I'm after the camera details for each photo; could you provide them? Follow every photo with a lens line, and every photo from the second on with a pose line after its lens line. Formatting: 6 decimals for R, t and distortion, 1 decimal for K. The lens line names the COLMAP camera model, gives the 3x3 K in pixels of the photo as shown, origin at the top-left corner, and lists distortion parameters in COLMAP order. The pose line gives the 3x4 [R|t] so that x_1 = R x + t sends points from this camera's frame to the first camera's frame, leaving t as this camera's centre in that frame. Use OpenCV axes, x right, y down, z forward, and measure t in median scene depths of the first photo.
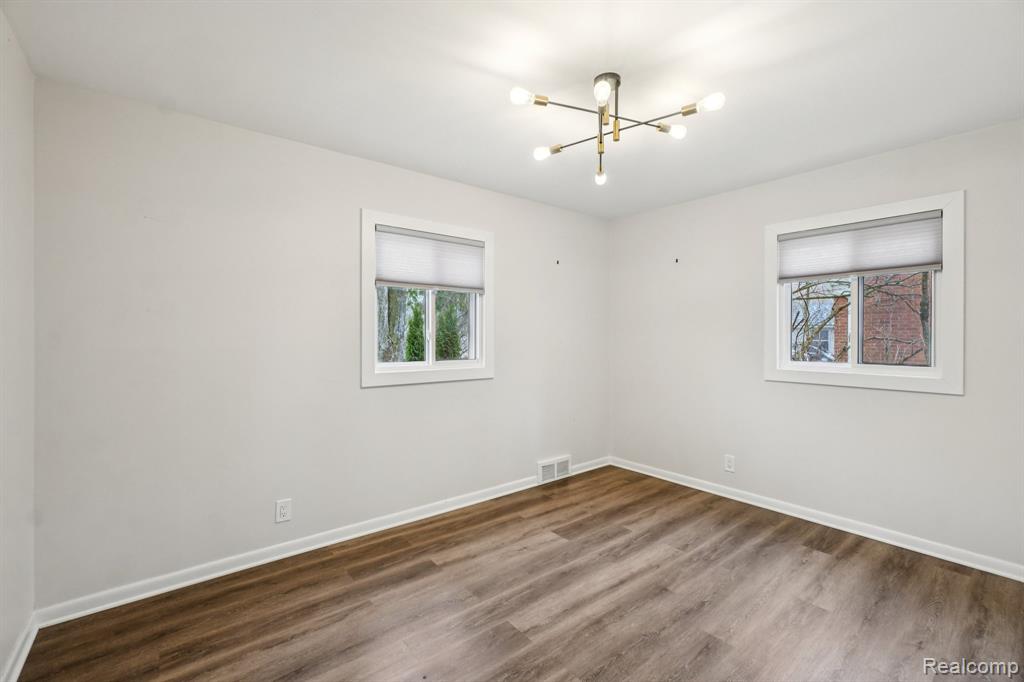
lens RADIAL K [[448.3, 0, 511.0], [0, 448.3, 343.6], [0, 0, 1]] dist [0.017553, 0.002448]
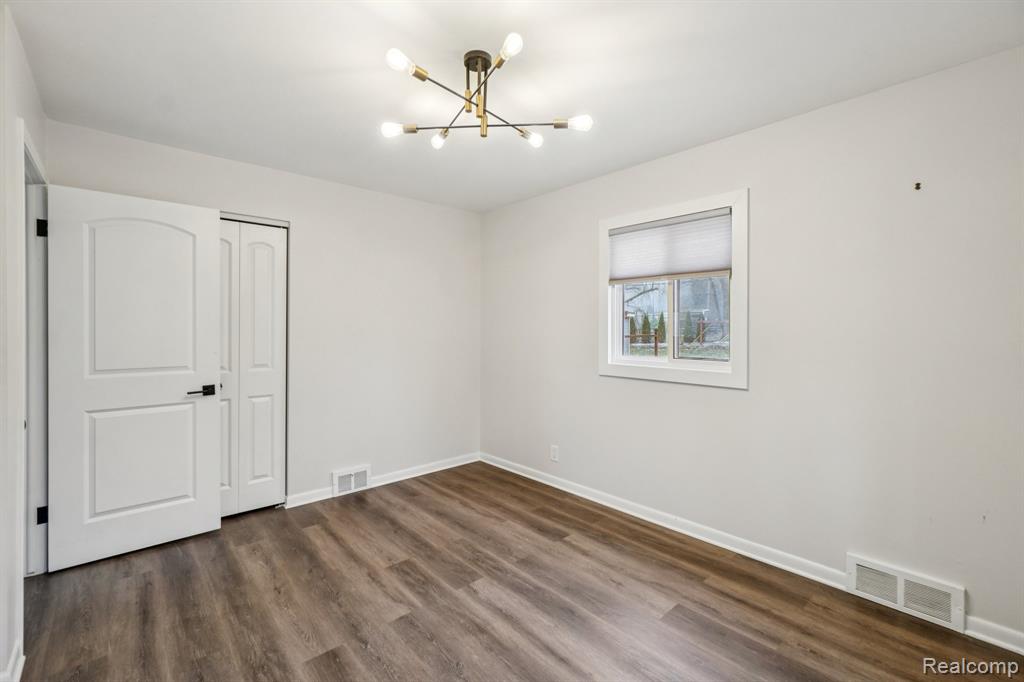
lens RADIAL K [[448.3, 0, 519.9], [0, 448.3, 346.5], [0, 0, 1]] dist [0.017553, 0.002448]
pose [[0.051111, 0.029019, -0.998271, 0.848807], [-0.016900, 0.999460, 0.028188, -0.007379], [0.998550, 0.015430, 0.051574, 0.768656]]
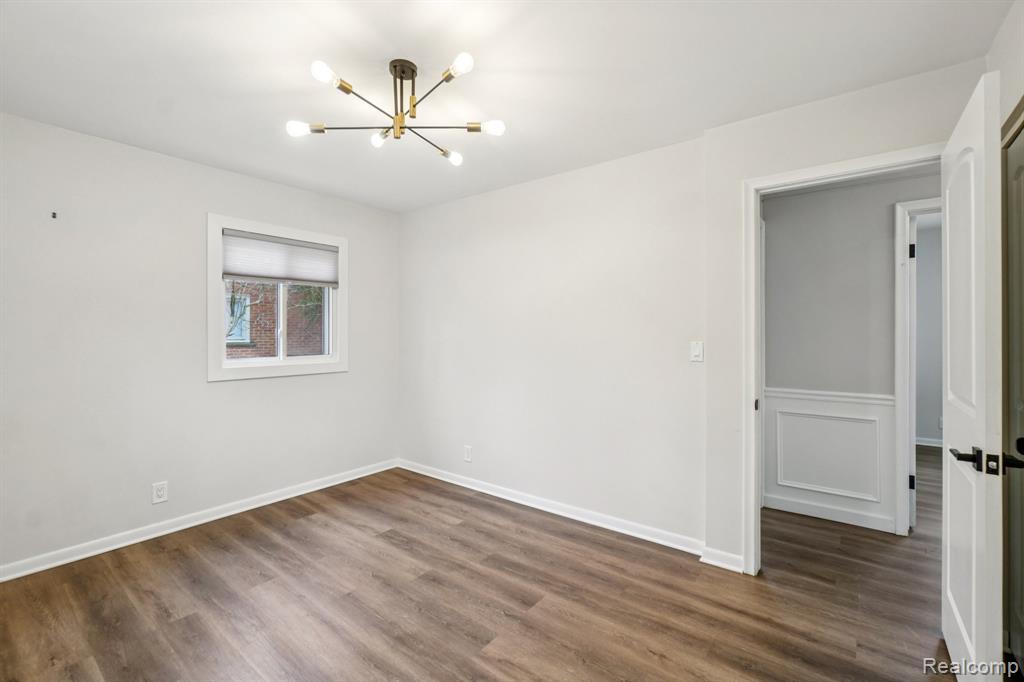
lens RADIAL K [[448.3, 0, 520.7], [0, 448.3, 334.5], [0, 0, 1]] dist [0.017553, 0.002448]
pose [[-0.223155, -0.007669, 0.974753, -0.581658], [0.018221, 0.999762, 0.012037, -0.017095], [-0.974613, 0.020447, -0.222962, 0.715718]]
